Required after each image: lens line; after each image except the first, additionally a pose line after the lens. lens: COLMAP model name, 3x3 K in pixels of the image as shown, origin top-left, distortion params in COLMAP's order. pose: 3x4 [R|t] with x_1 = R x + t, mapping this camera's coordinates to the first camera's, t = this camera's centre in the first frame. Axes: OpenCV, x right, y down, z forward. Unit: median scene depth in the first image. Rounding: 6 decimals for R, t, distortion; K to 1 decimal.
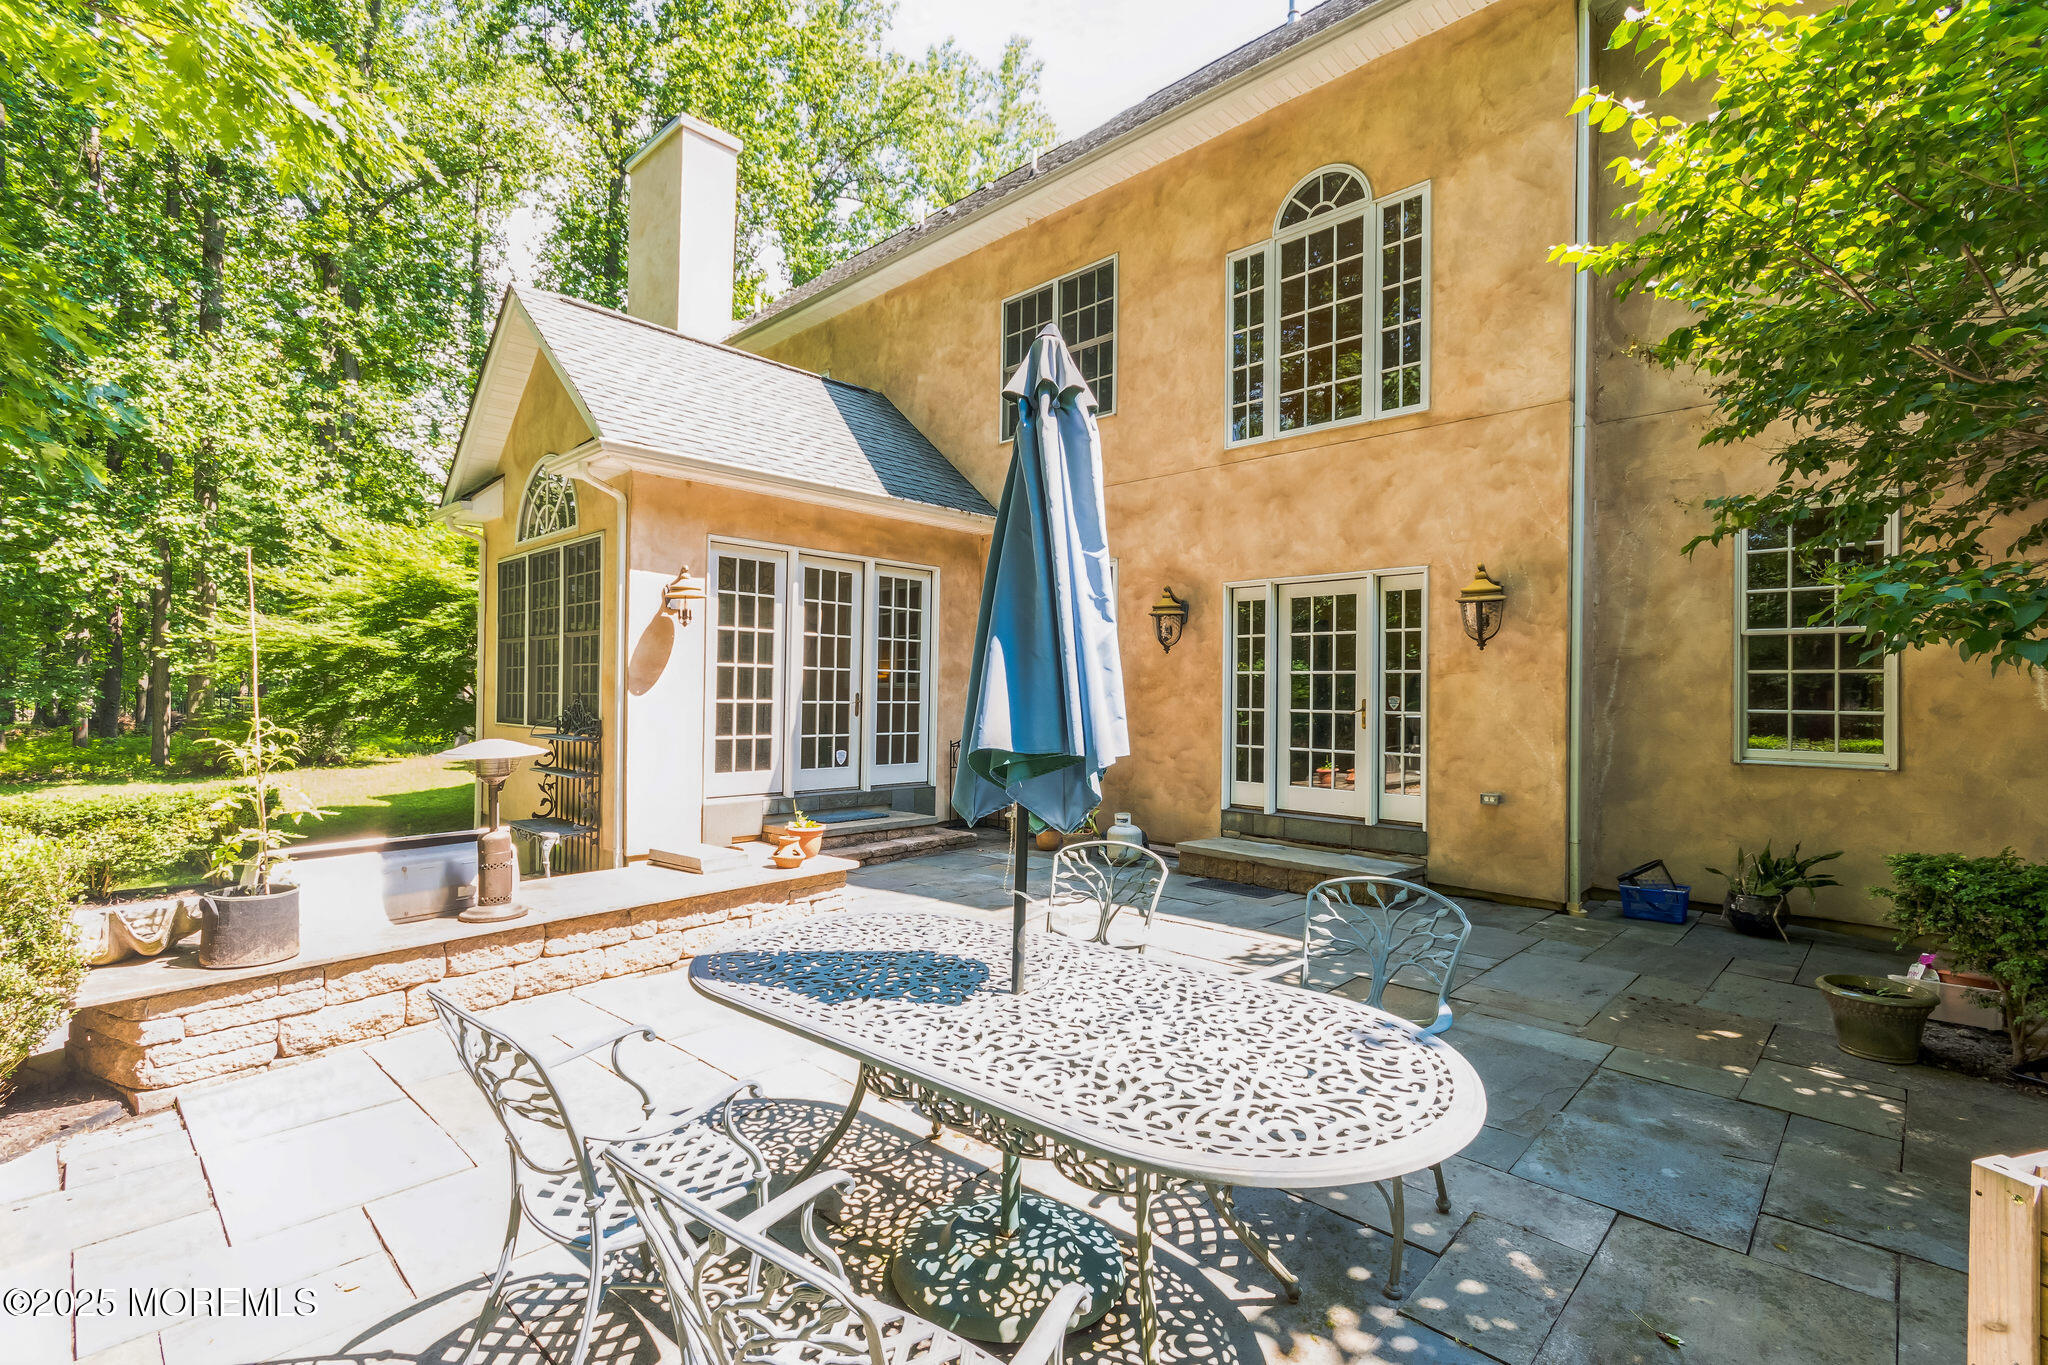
lens RADIAL K [[923.3, 0, 1026.5], [0, 923.3, 701.3], [0, 0, 1]] dist [0.009170, -0.000272]
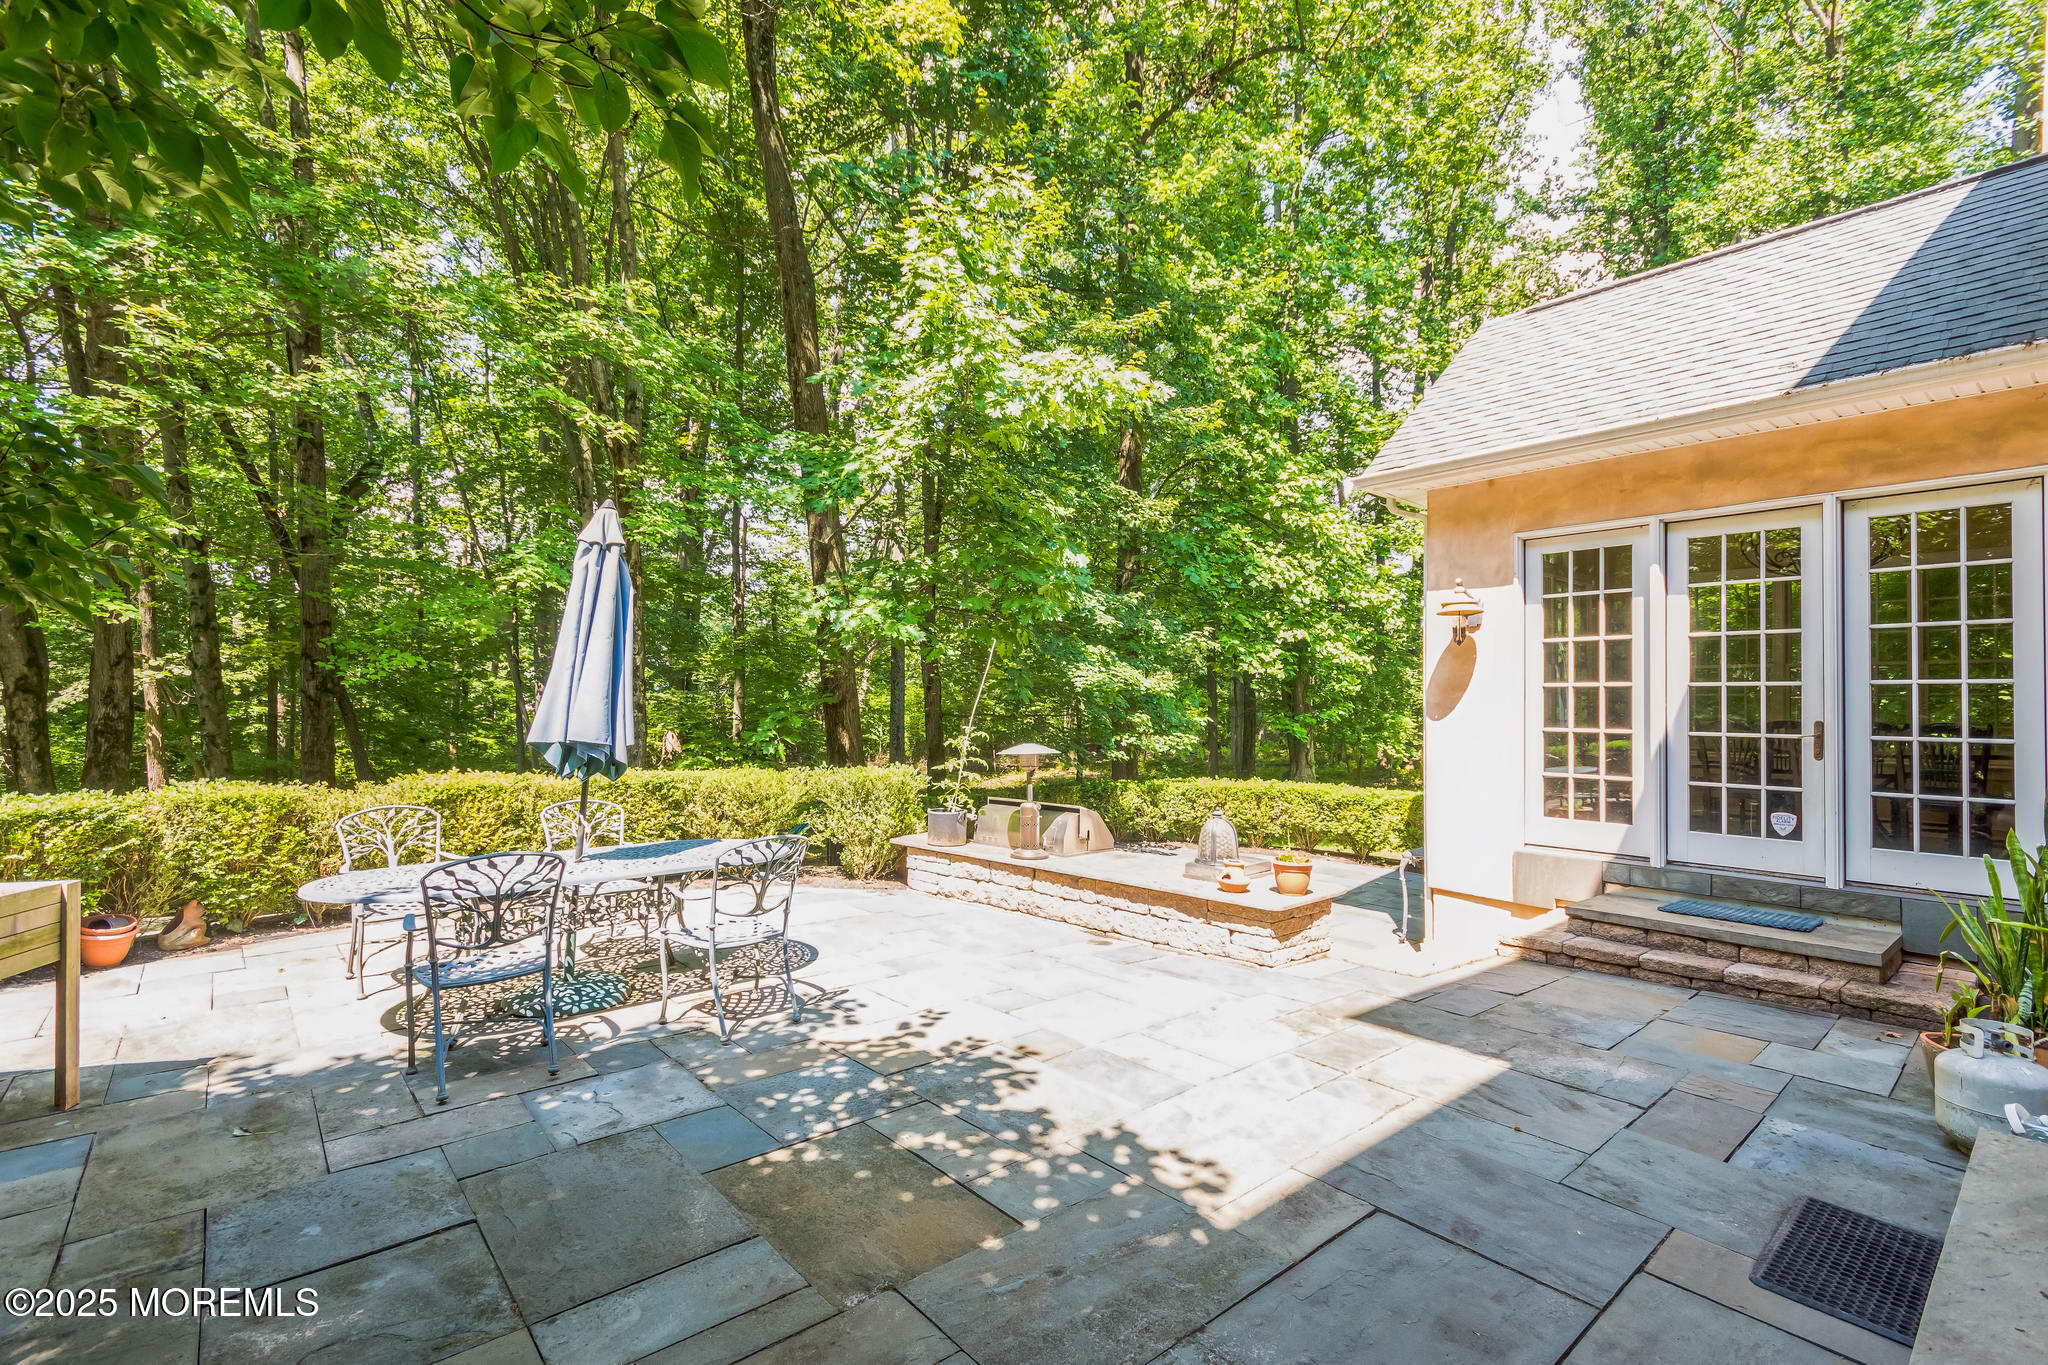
lens RADIAL K [[923.3, 0, 1025.1], [0, 923.3, 695.3], [0, 0, 1]] dist [0.009170, -0.000272]
pose [[-0.103977, -0.033572, -0.994013, 0.516132], [-0.019681, 0.999304, -0.031692, 0.004060], [0.994385, 0.016268, -0.104566, 0.599043]]
